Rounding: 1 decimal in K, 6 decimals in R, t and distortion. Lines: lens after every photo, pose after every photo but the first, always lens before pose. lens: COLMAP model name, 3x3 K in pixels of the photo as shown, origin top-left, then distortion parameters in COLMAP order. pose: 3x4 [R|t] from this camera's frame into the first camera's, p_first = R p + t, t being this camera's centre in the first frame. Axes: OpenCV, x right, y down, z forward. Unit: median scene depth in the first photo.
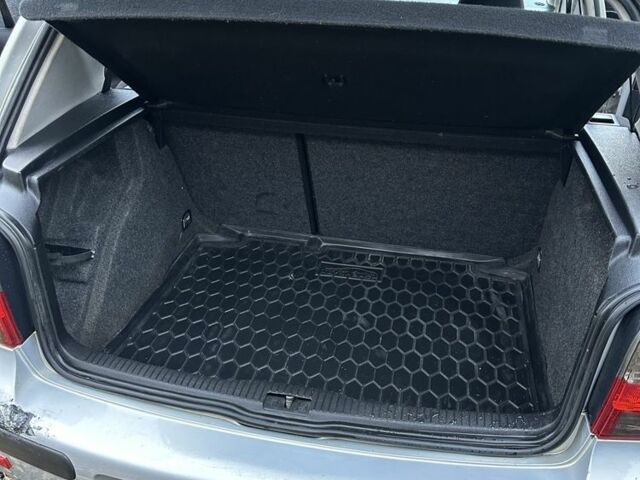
lens RADIAL K [[601.2, 0, 320.0], [0, 601.2, 240.0], [0, 0, 1]] dist [0.146392, -0.233301]
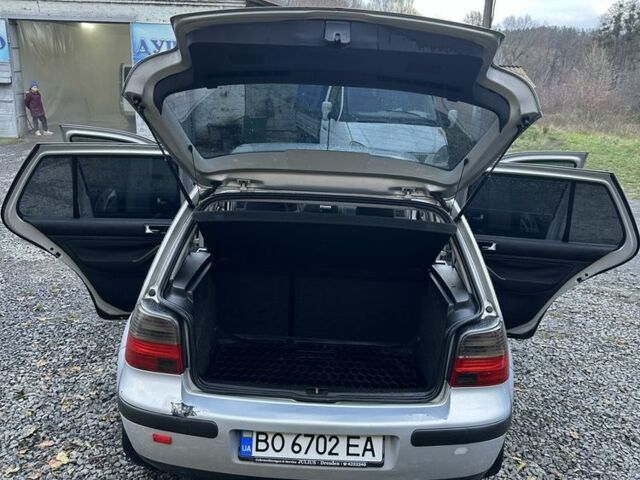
lens RADIAL K [[601.2, 0, 320.0], [0, 601.2, 240.0], [0, 0, 1]] dist [0.146392, -0.233301]
pose [[0.977366, -0.007645, 0.211418, -0.311935], [0.065302, 0.961449, -0.267118, 0.208432], [-0.201225, 0.274879, 0.940186, -0.729293]]
